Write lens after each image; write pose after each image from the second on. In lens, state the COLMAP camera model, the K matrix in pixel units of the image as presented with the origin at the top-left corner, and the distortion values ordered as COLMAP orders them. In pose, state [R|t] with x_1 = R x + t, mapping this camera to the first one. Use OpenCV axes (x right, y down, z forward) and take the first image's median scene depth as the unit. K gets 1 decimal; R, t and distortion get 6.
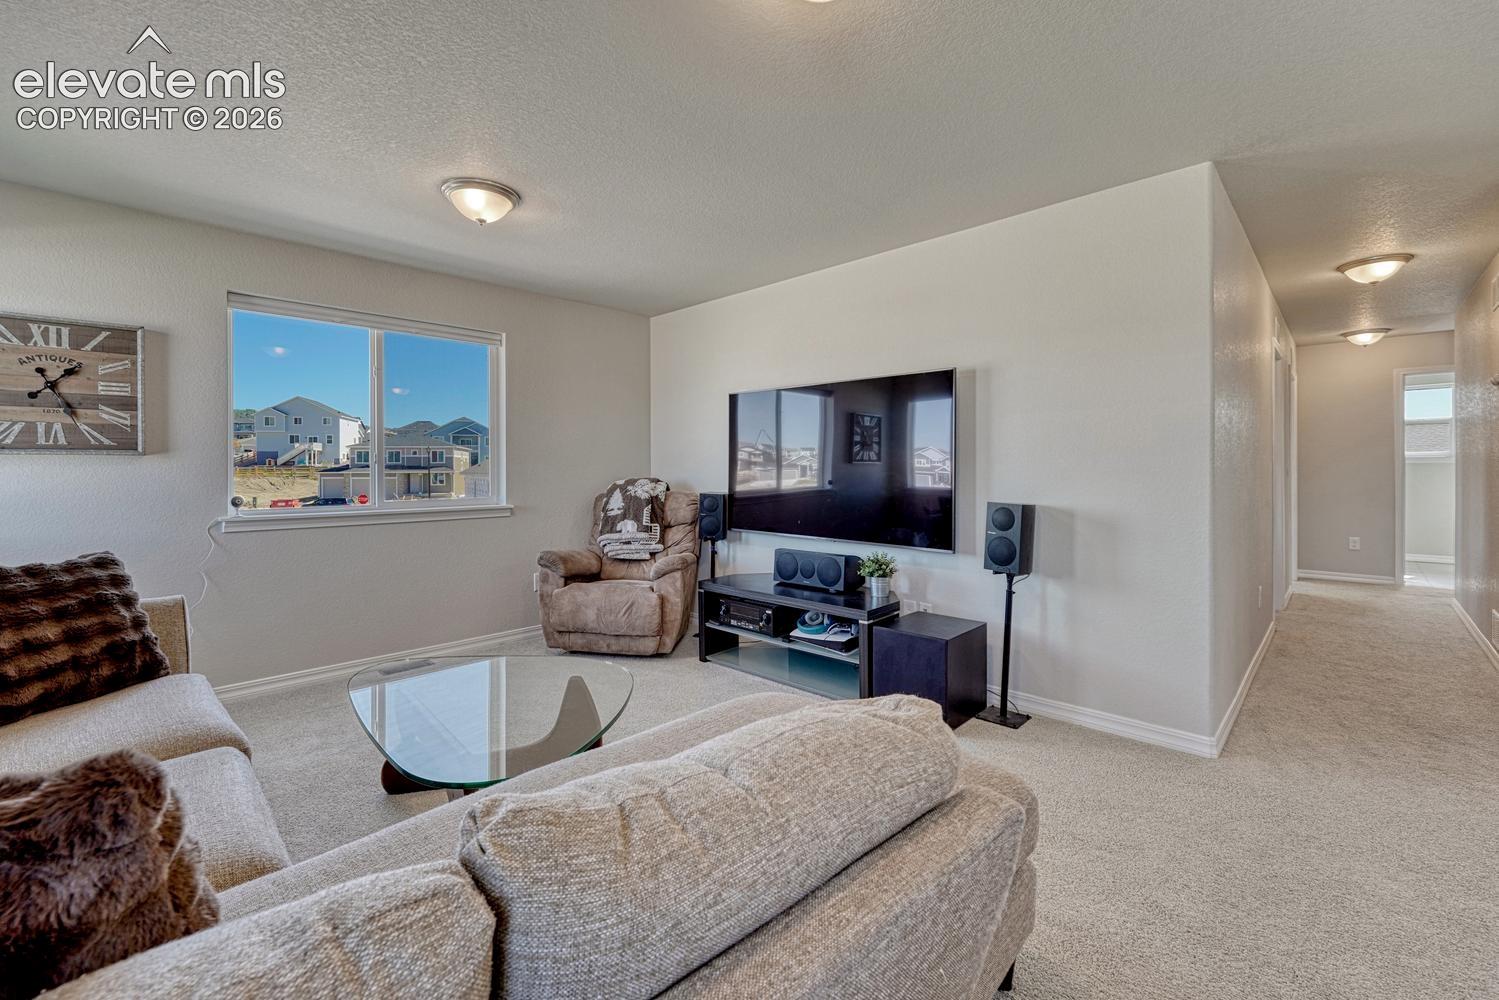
lens RADIAL K [[613.5, 0, 730.6], [0, 613.5, 493.2], [0, 0, 1]] dist [-0.002245, -0.000355]
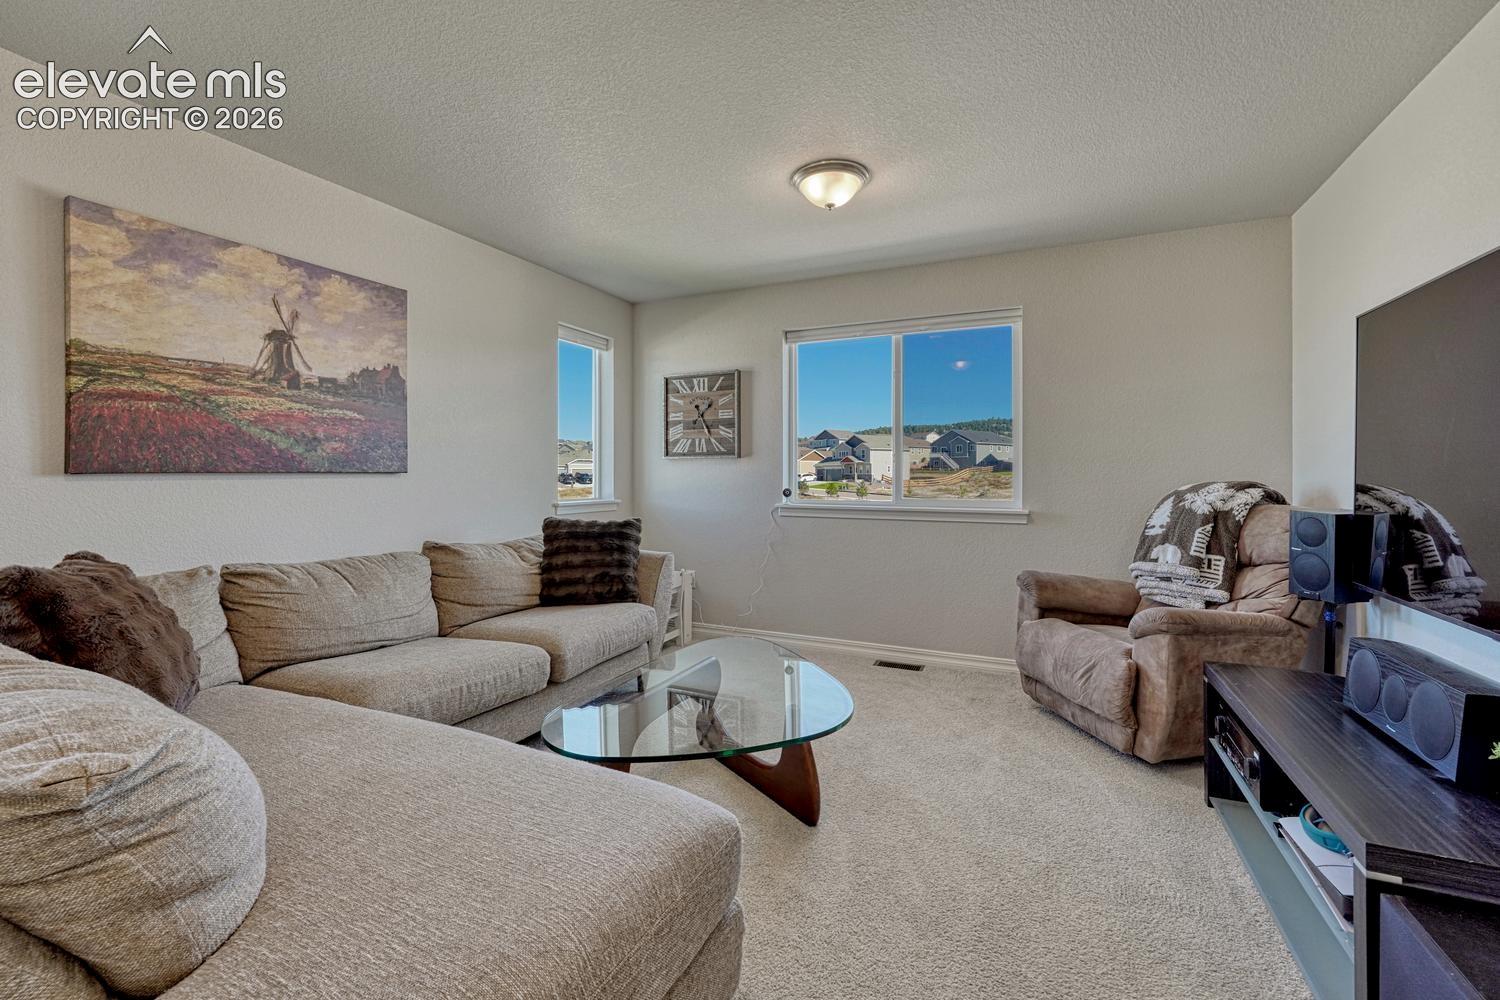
lens RADIAL K [[621.8, 0, 749.9], [0, 621.8, 493.9], [0, 0, 1]] dist [-0.002062, -0.000423]
pose [[0.349427, 0.035838, -0.936278, 0.340141], [-0.038672, 0.998968, 0.023805, -0.010114], [0.936165, 0.027890, 0.350452, 0.400064]]
